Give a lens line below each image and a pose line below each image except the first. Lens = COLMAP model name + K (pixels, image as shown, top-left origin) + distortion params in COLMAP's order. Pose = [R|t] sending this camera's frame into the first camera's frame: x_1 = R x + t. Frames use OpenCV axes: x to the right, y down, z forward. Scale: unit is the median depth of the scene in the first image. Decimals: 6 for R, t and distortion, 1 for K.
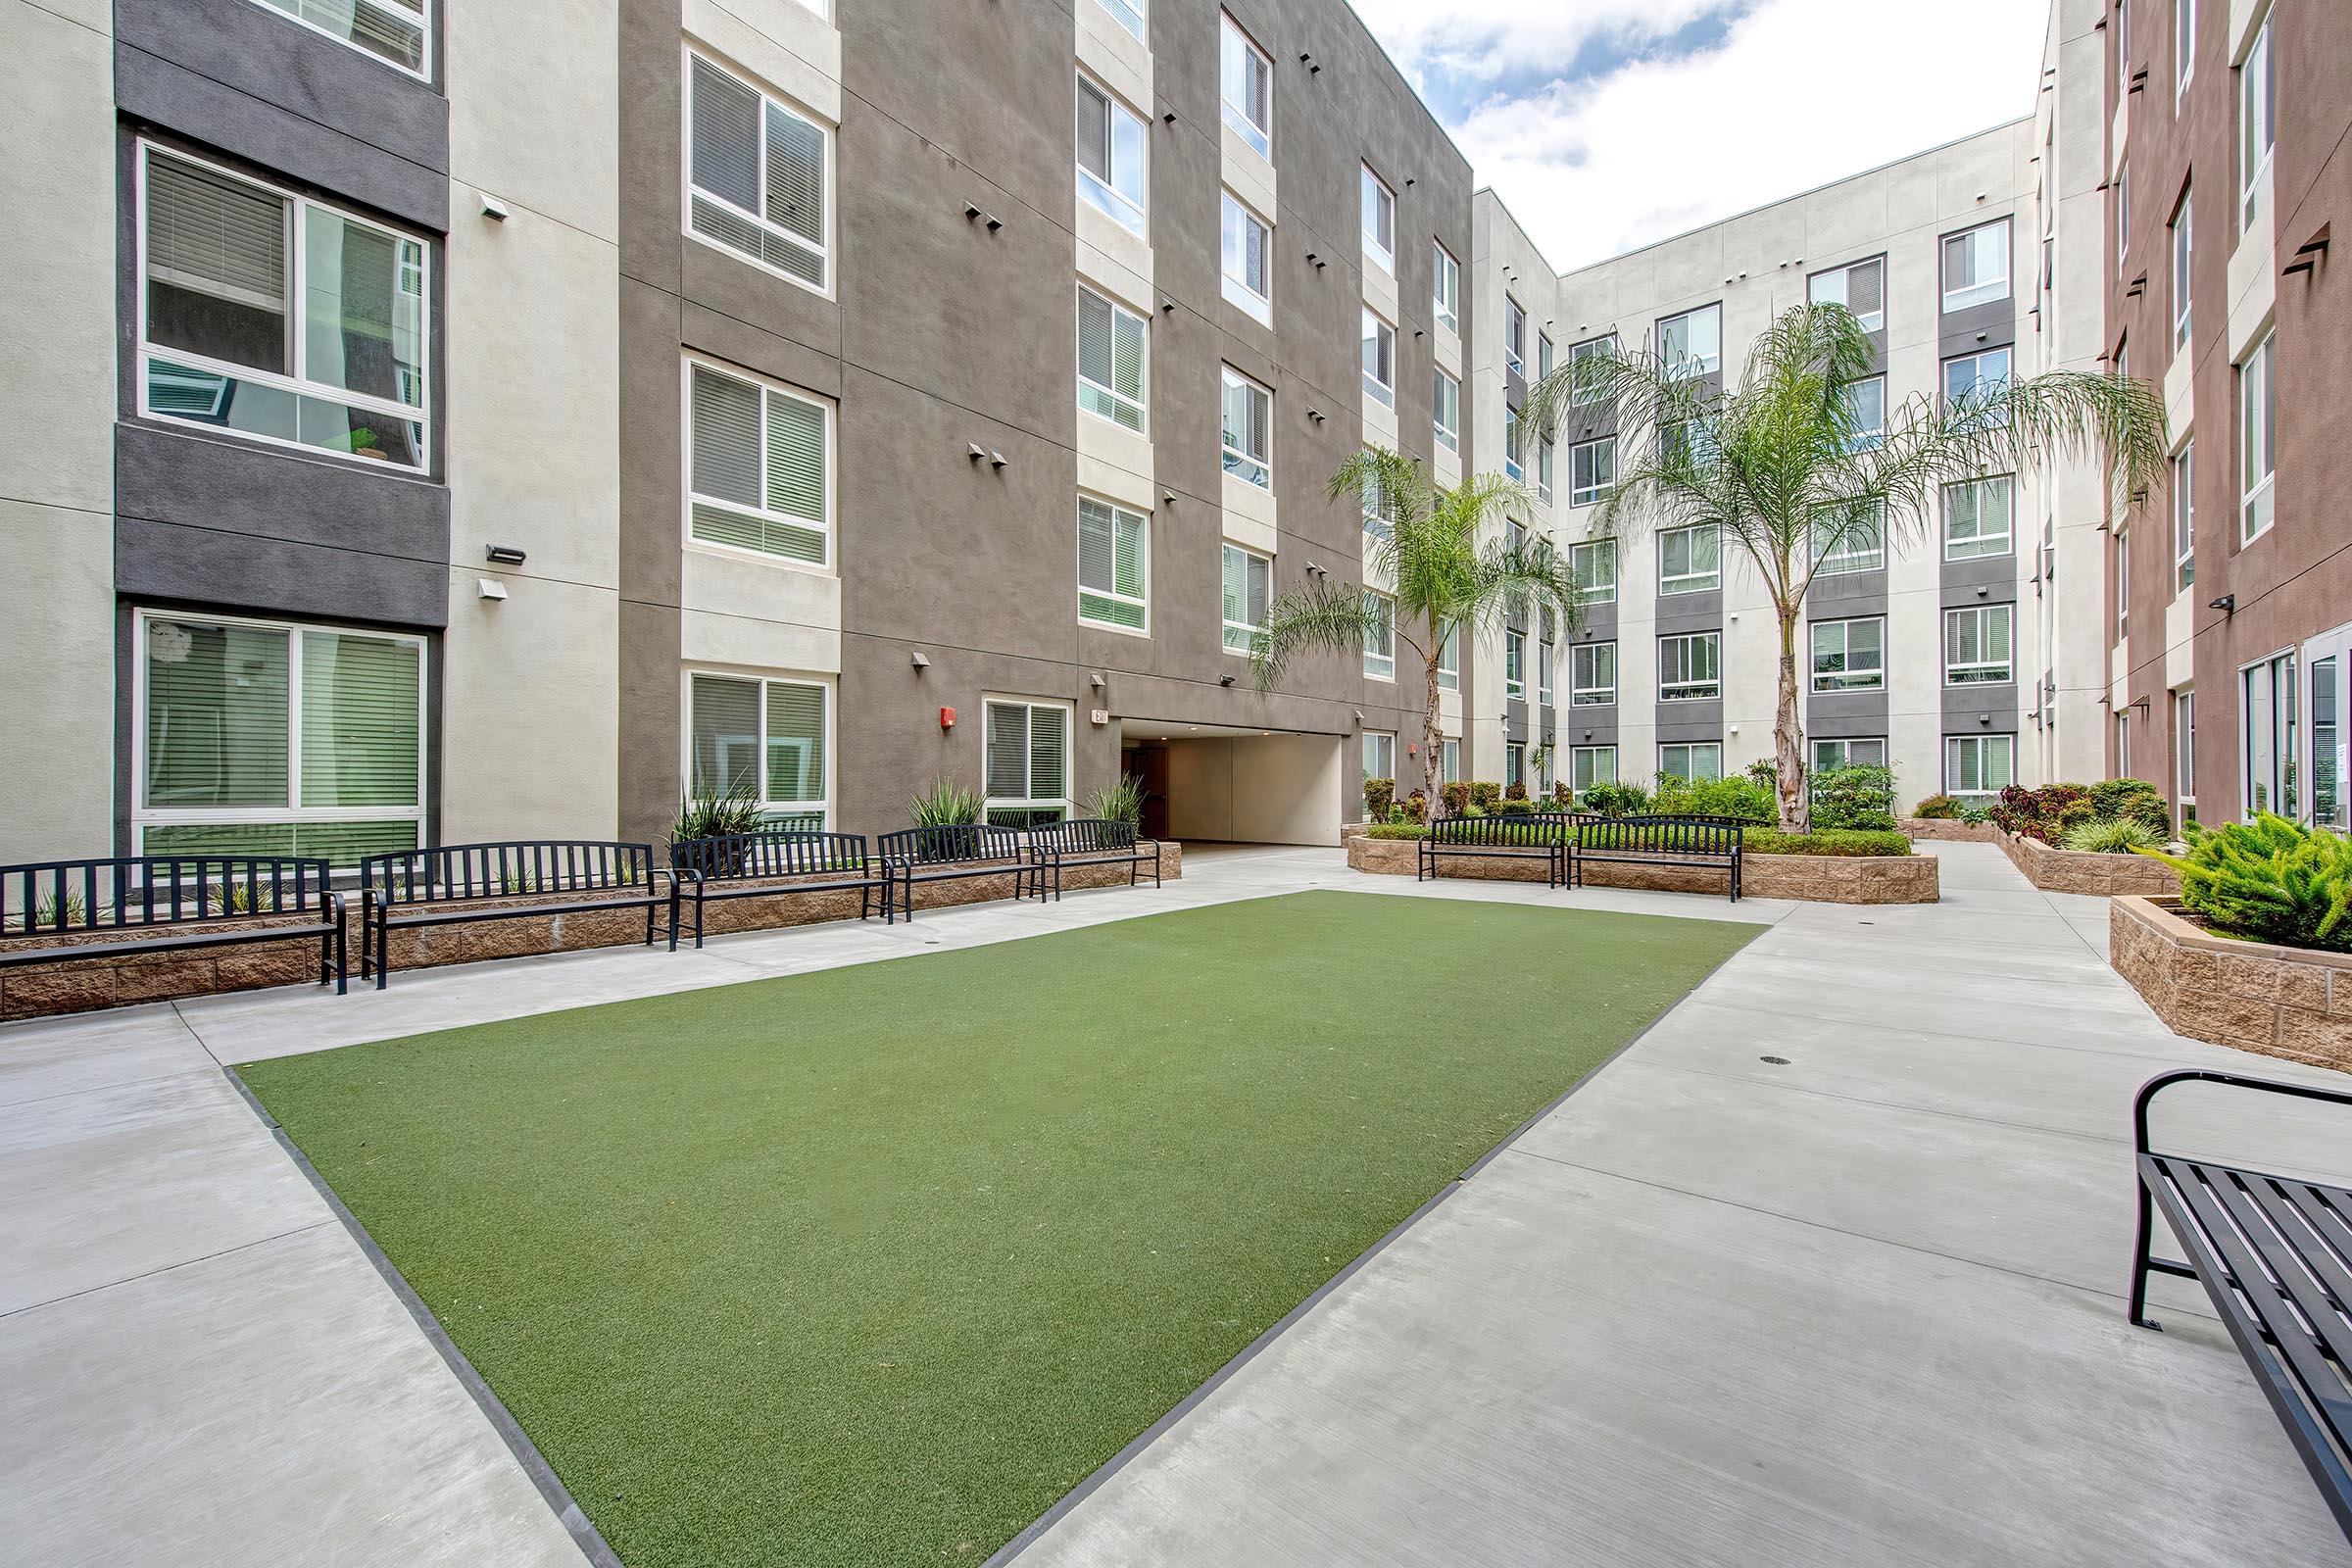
lens RADIAL K [[935.6, 0, 1216.2], [0, 935.6, 776.4], [0, 0, 1]] dist [0.009654, 0.000084]
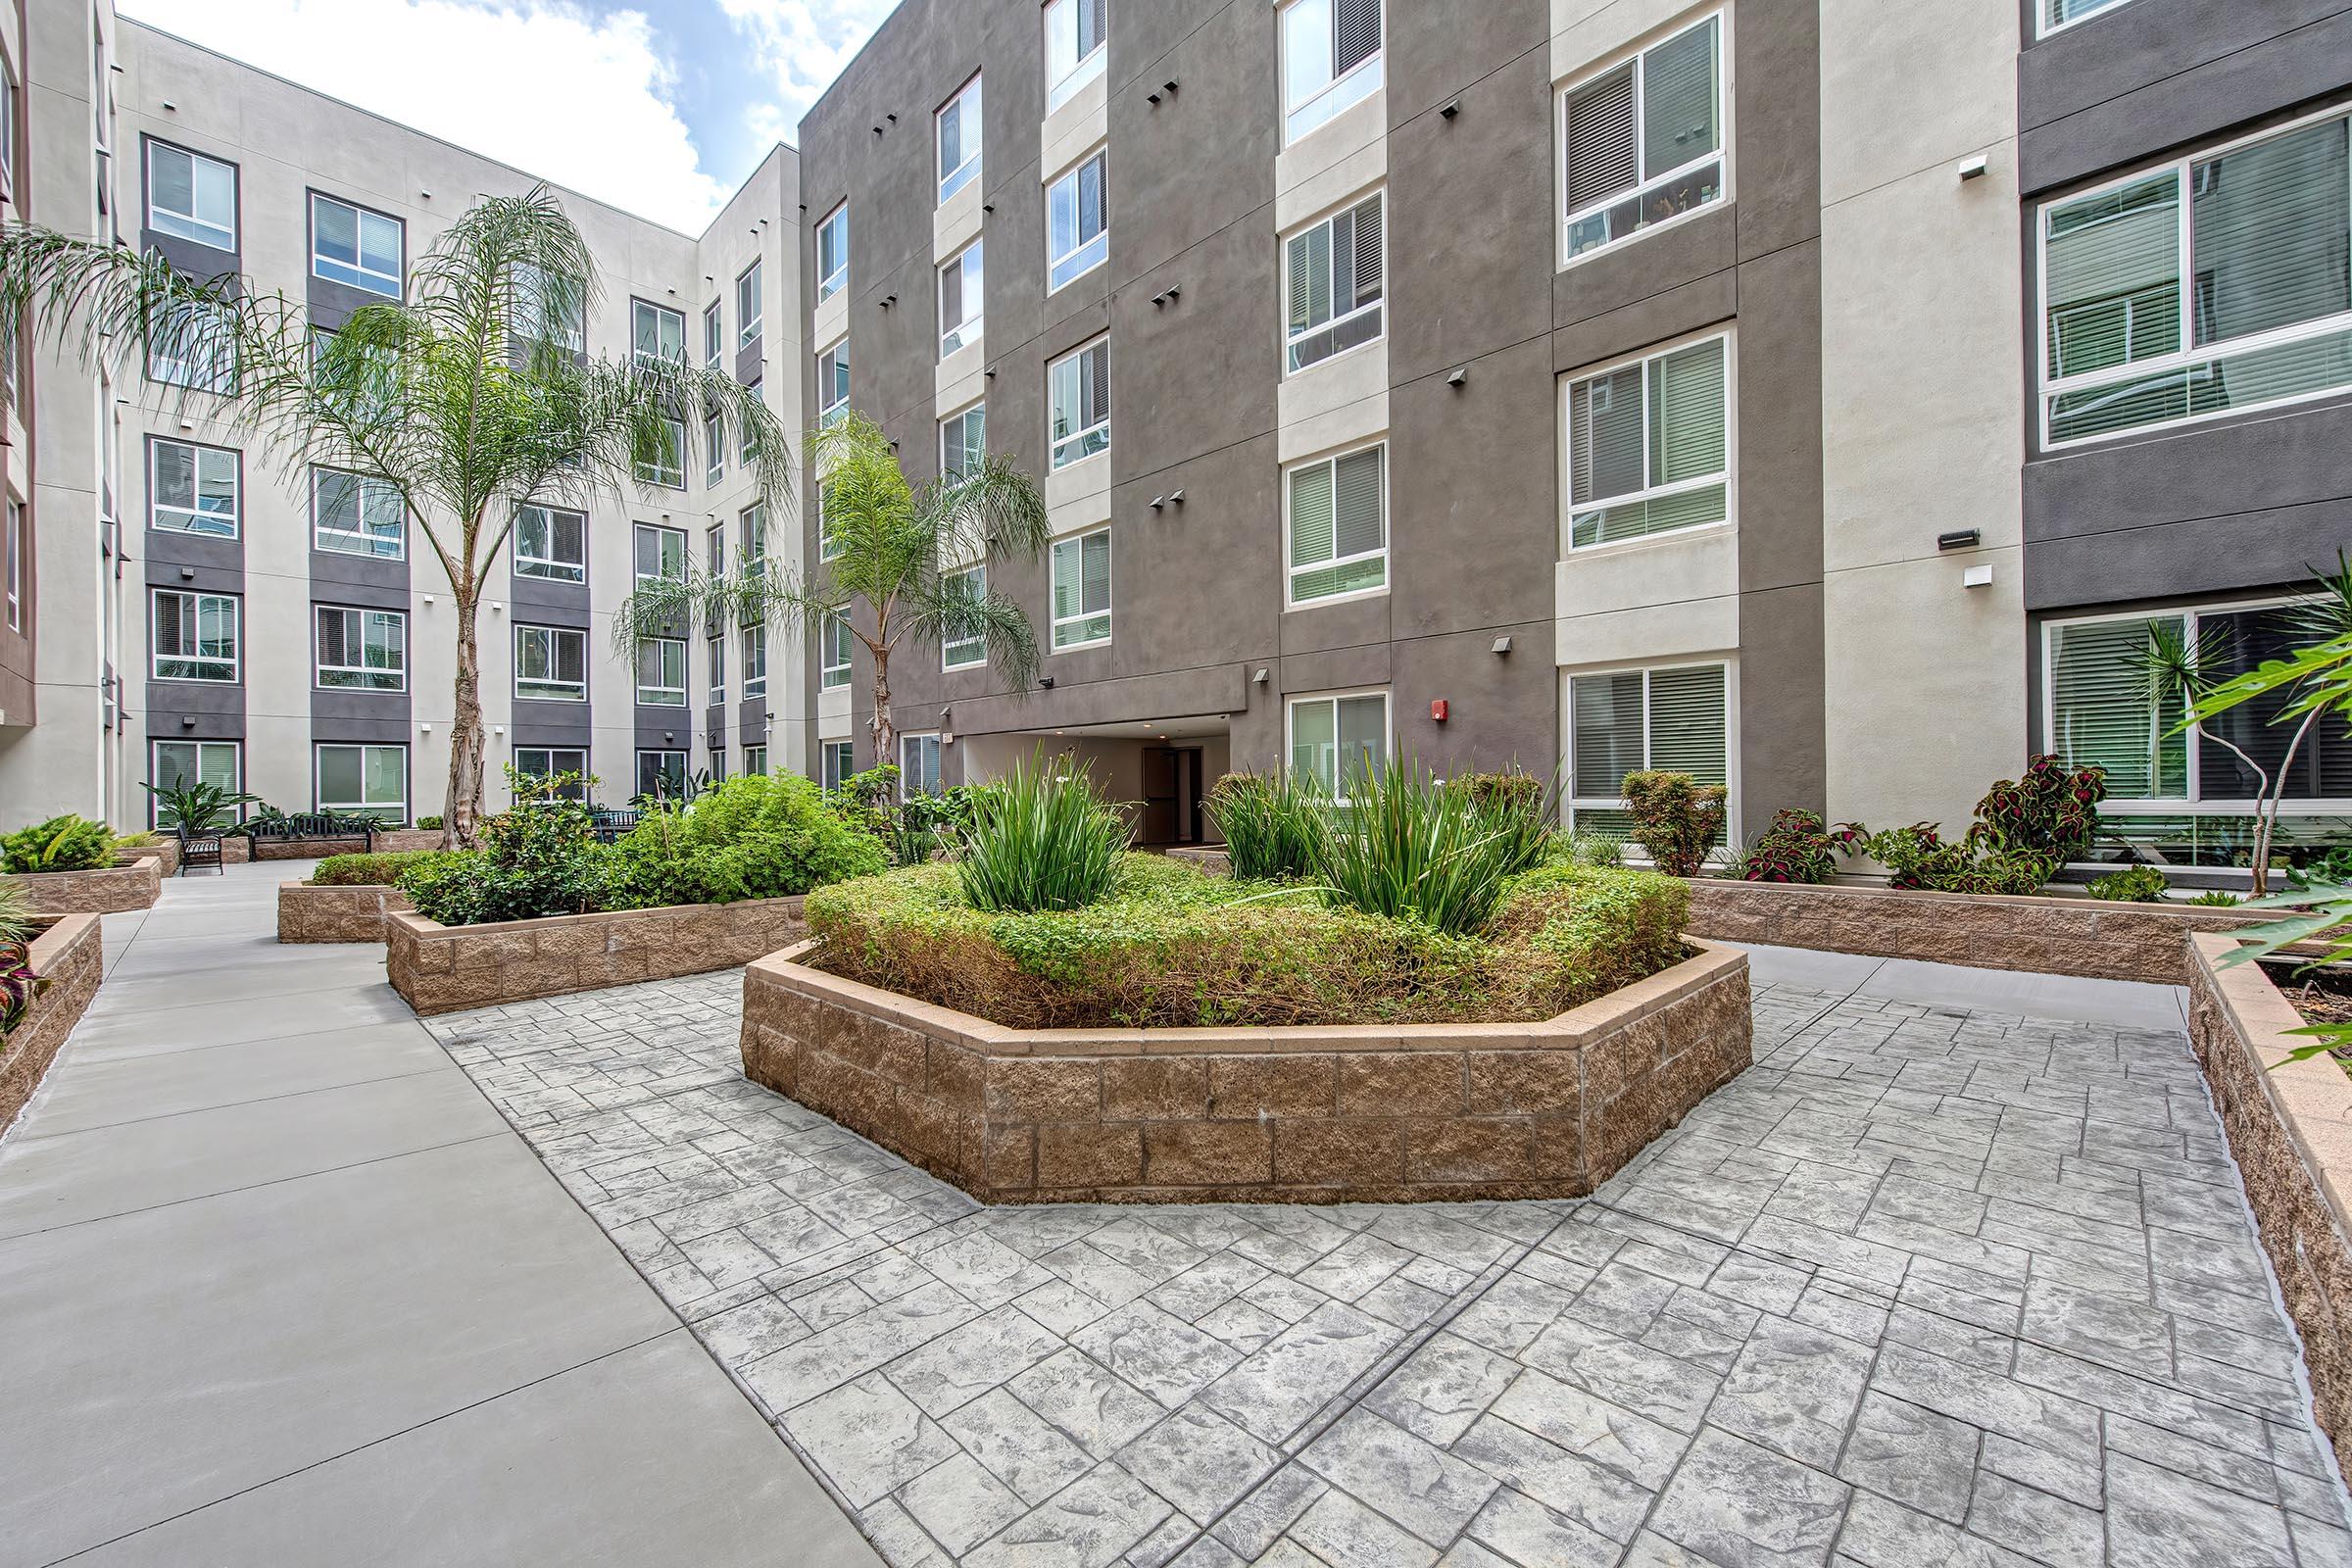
lens RADIAL K [[907.1, 0, 1179.8], [0, 907.1, 781.4], [0, 0, 1]] dist [0.005035, -0.000206]
pose [[-0.109153, -0.004014, -0.994017, 0.874133], [0.021030, 0.999759, -0.006347, 0.010368], [0.993802, -0.021597, -0.109042, 1.137142]]
